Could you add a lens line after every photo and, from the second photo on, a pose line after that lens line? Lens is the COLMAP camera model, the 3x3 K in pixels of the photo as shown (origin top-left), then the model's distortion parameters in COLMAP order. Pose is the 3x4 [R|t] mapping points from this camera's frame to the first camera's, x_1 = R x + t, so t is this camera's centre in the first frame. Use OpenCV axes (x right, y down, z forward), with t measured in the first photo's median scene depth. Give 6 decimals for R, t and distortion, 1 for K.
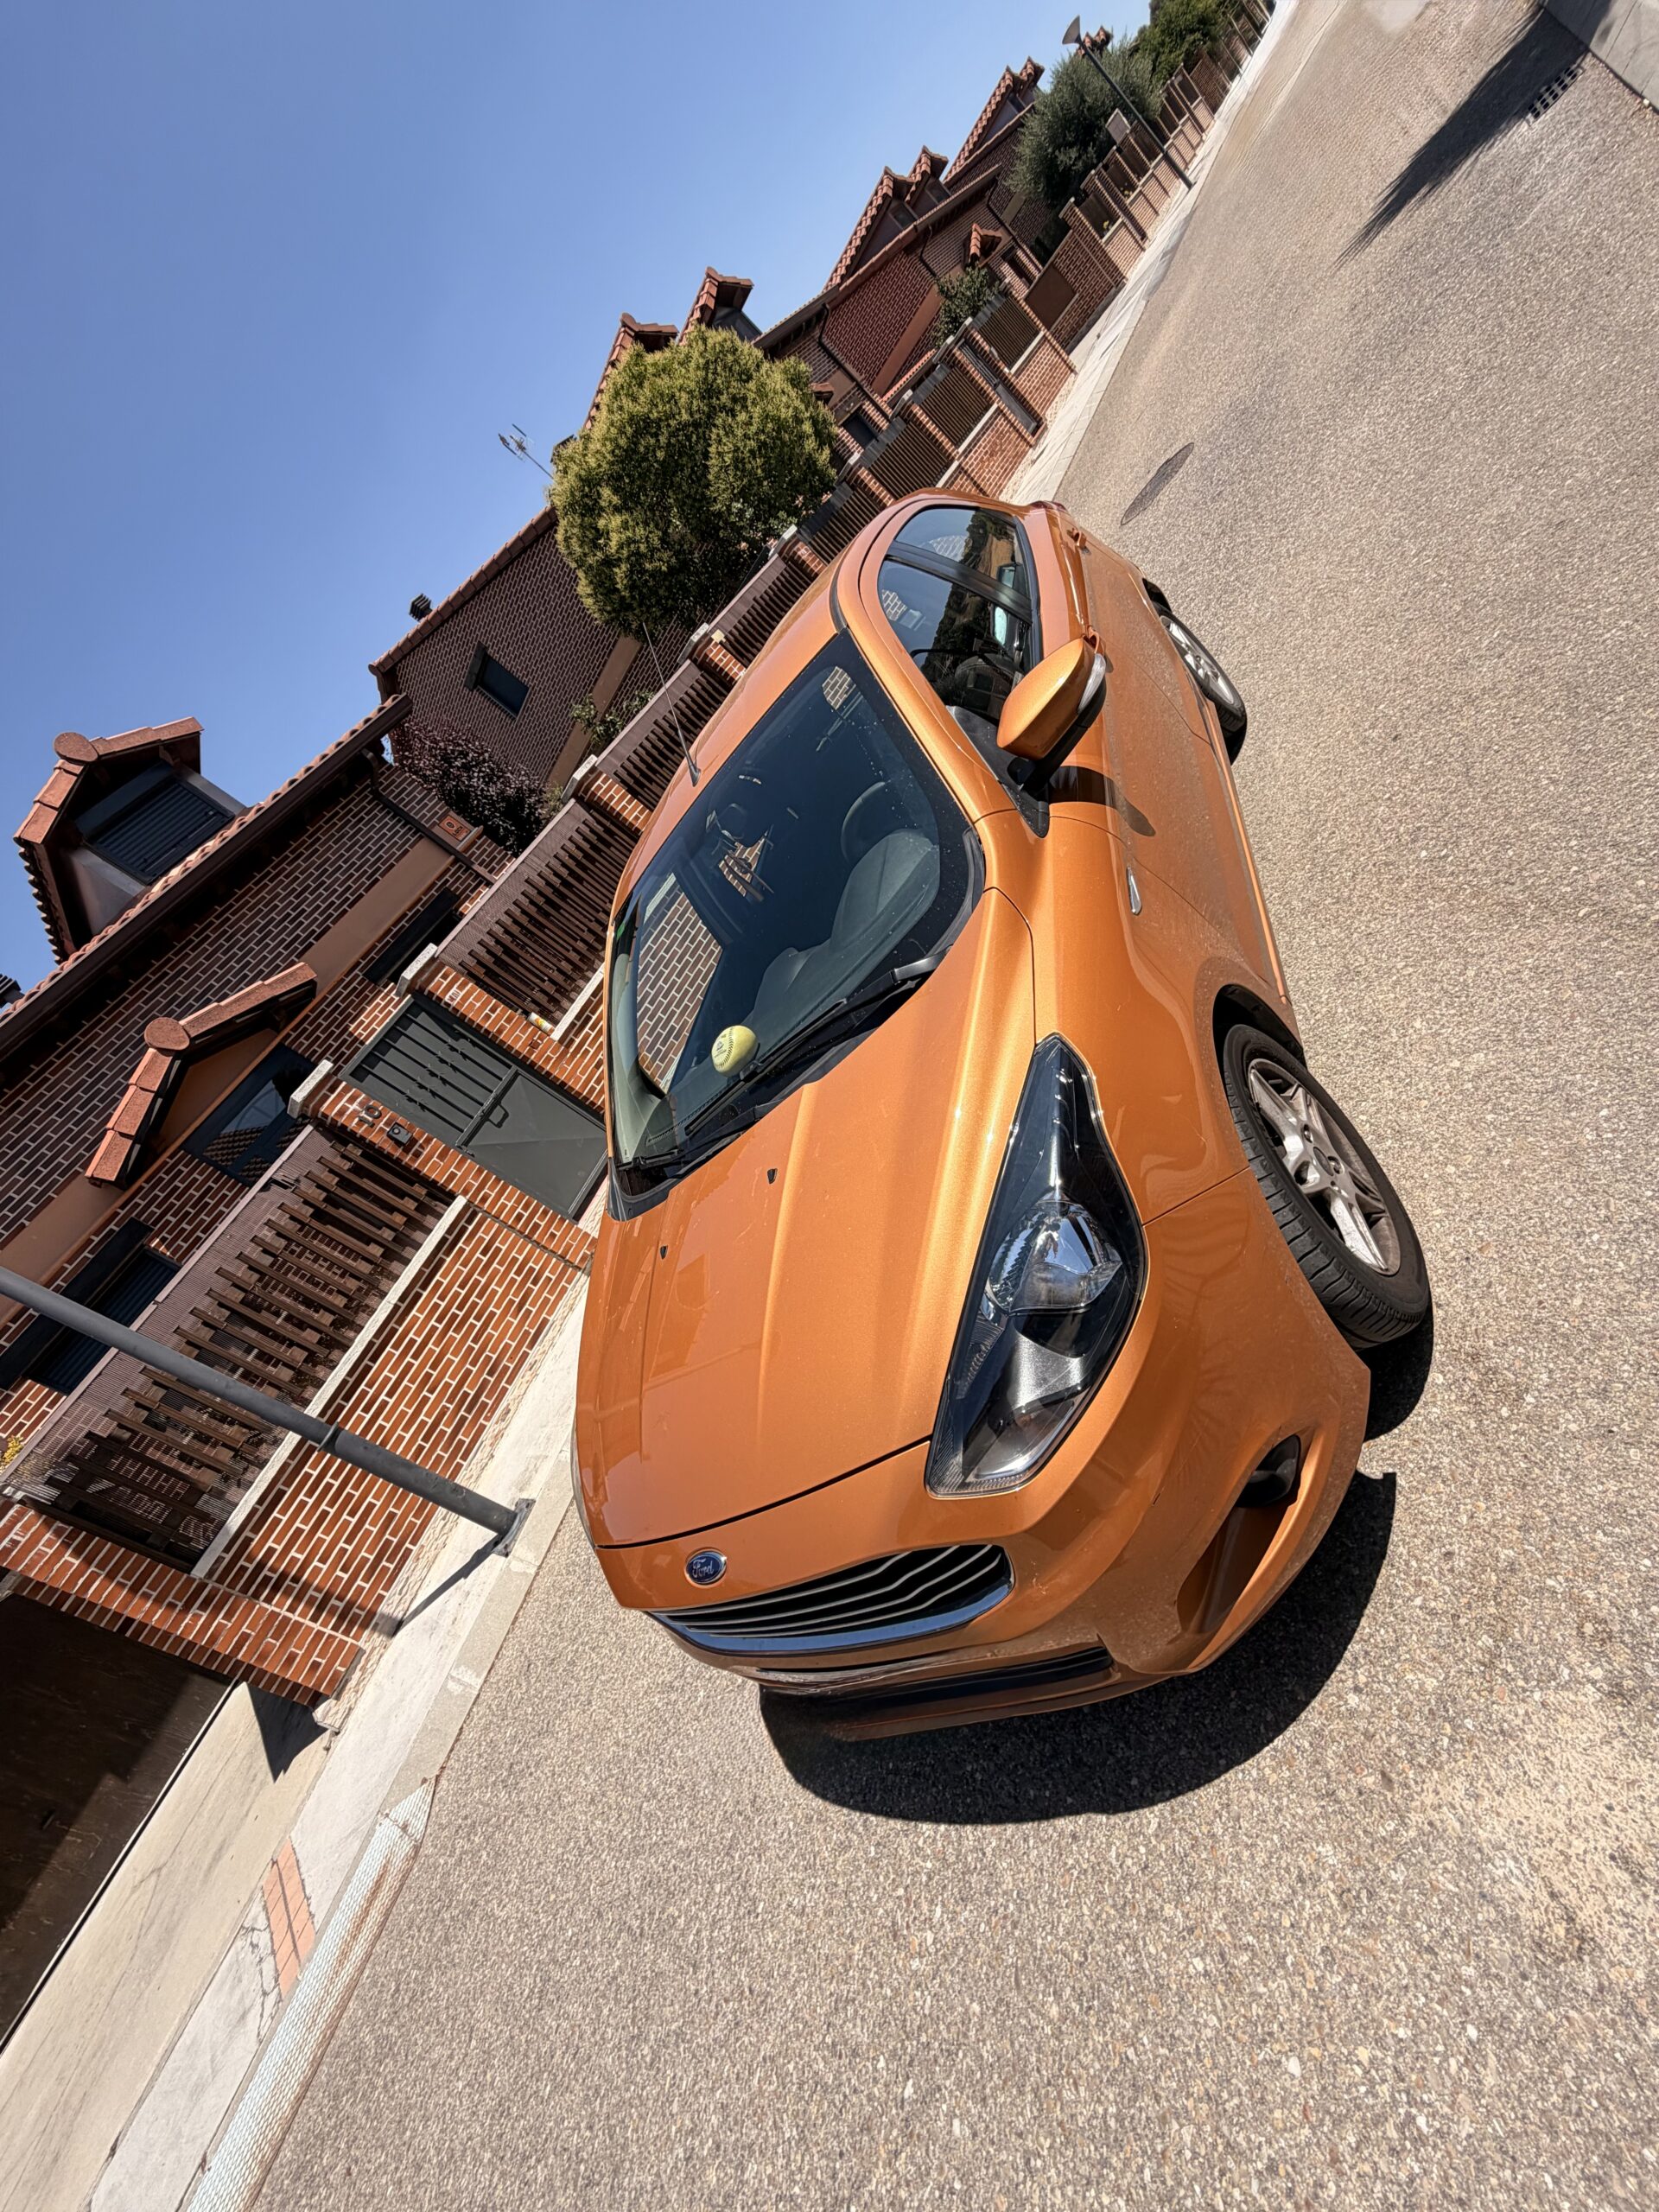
lens RADIAL K [[901.0, 0, 821.4], [0, 901.0, 1102.9], [0, 0, 1]] dist [0.000707, -0.000692]
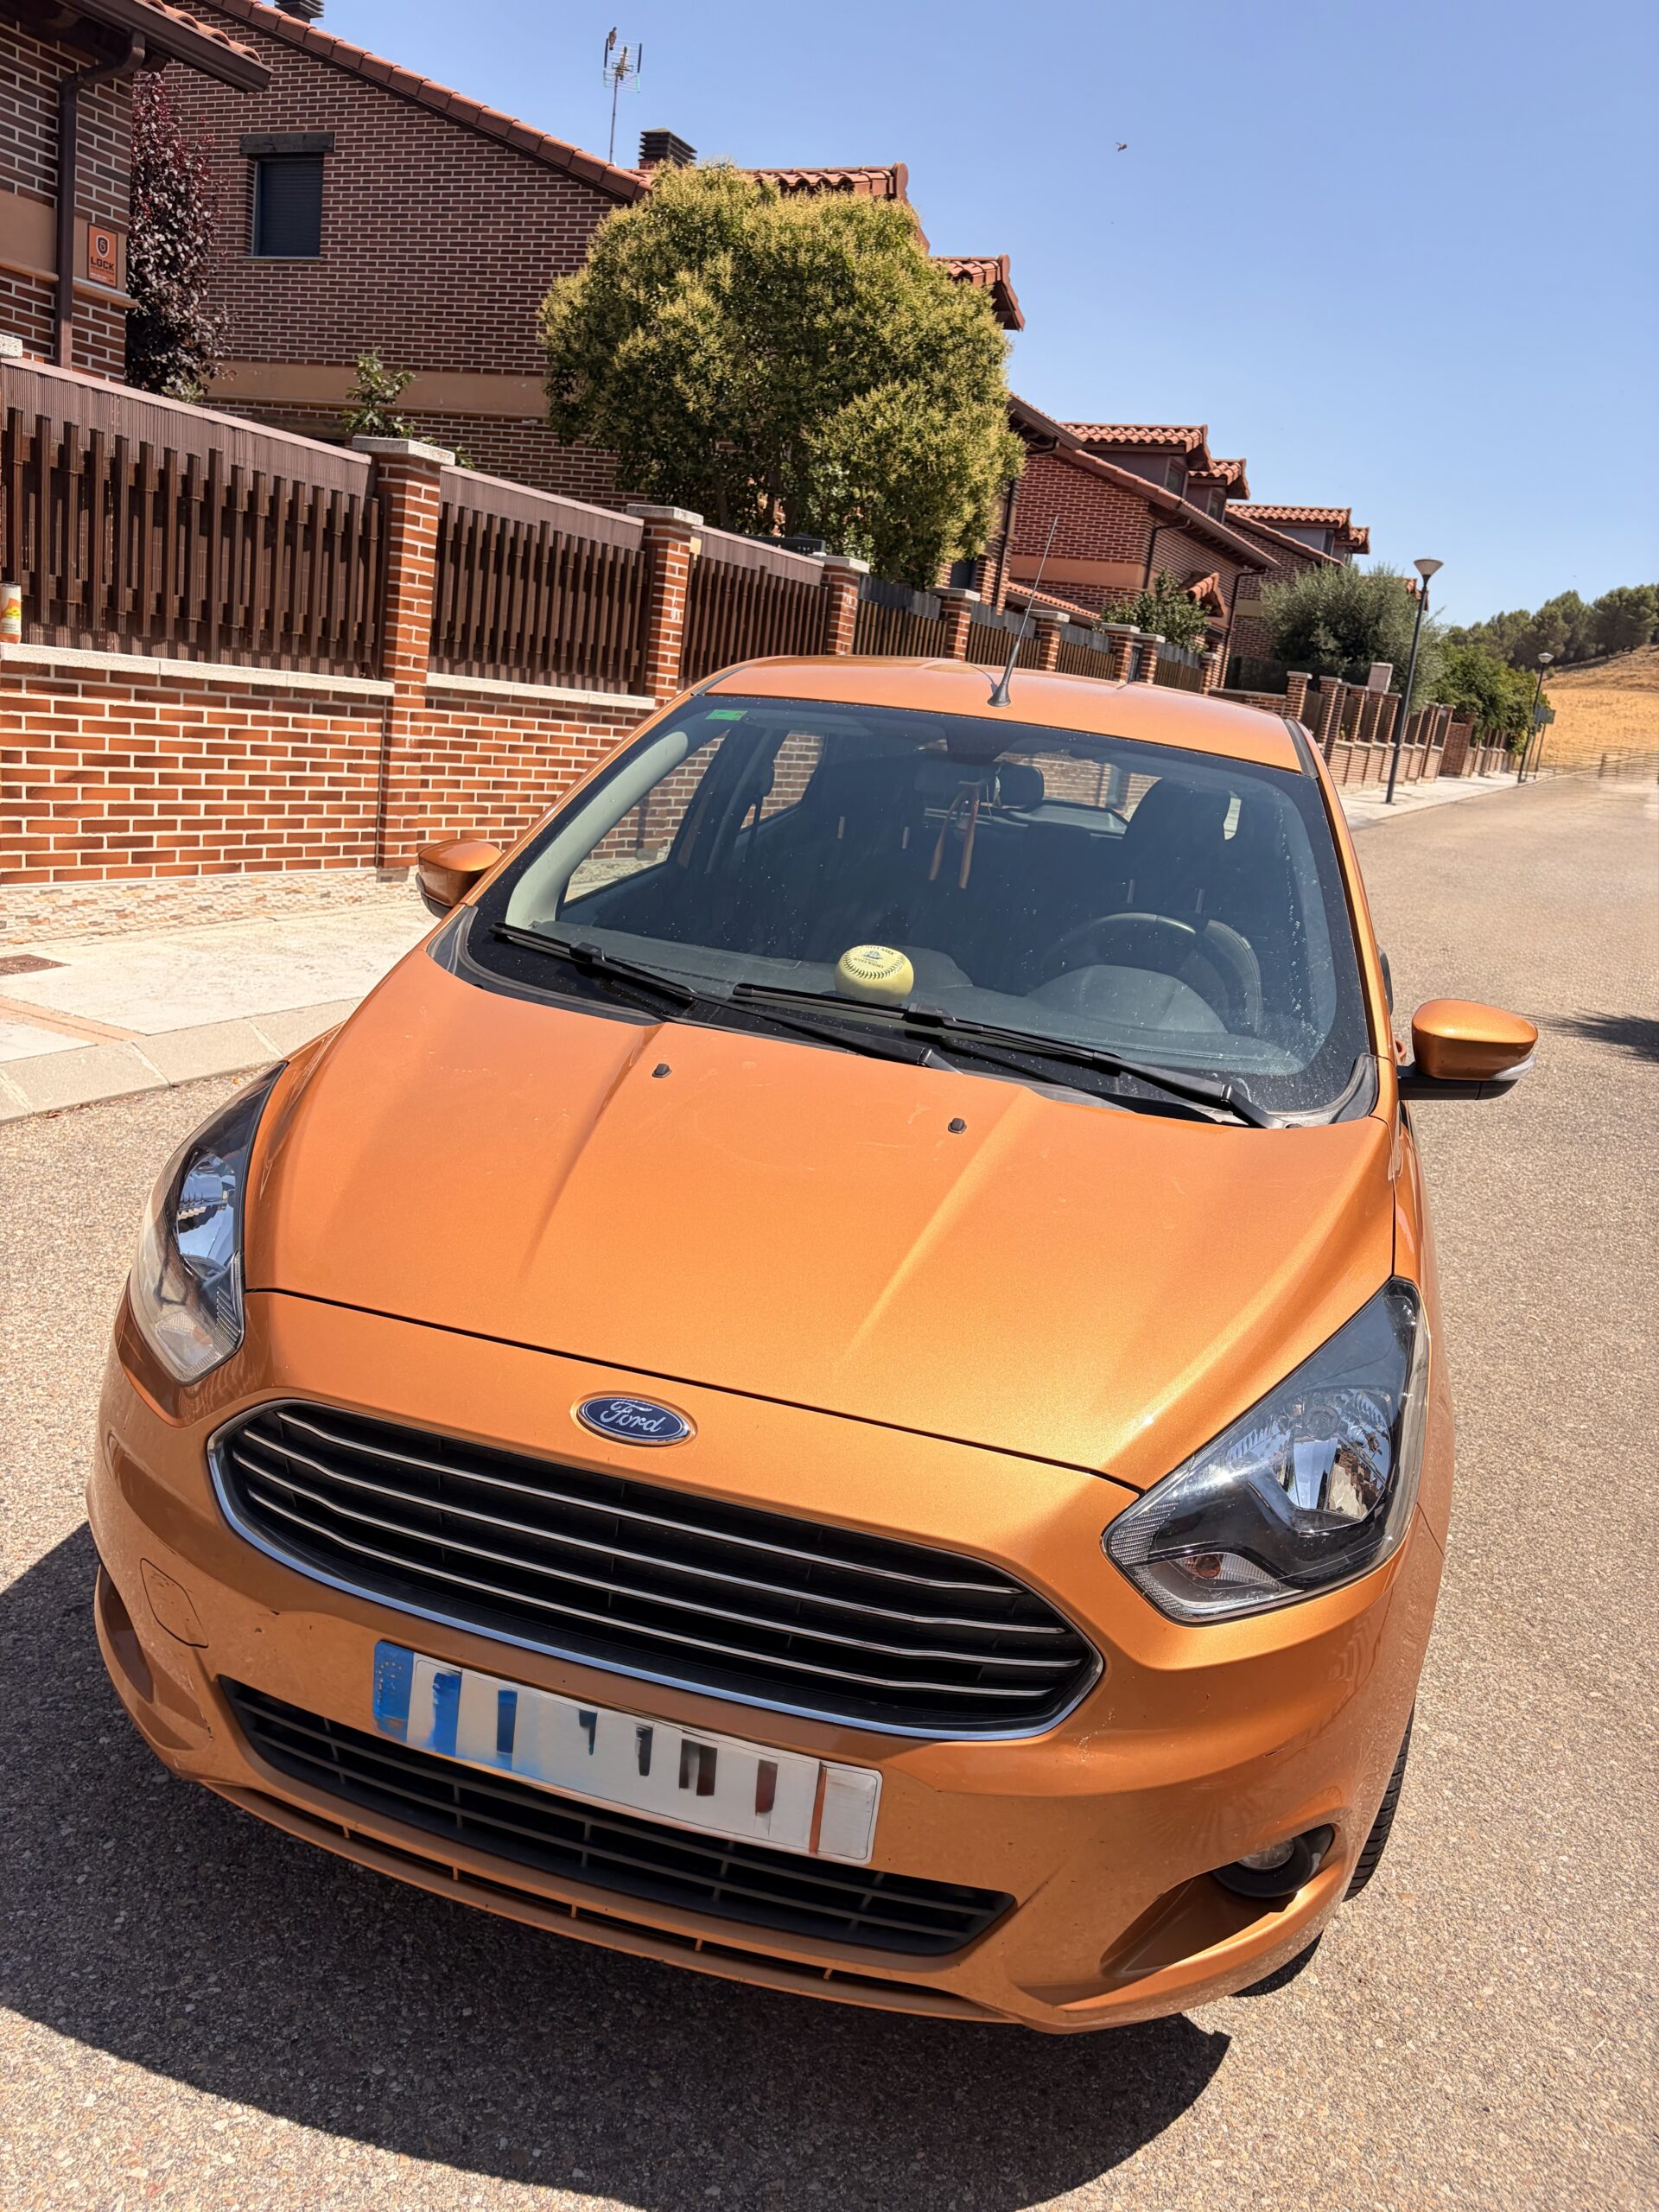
lens RADIAL K [[1722.2, 0, 823.8], [0, 1722.2, 1095.7], [0, 0, 1]] dist [0.027349, -0.036666]
pose [[0.541652, 0.795823, 0.270700, -0.077184], [-0.677504, 0.603928, -0.419833, 0.108363], [-0.497596, 0.044003, 0.866292, -0.014442]]
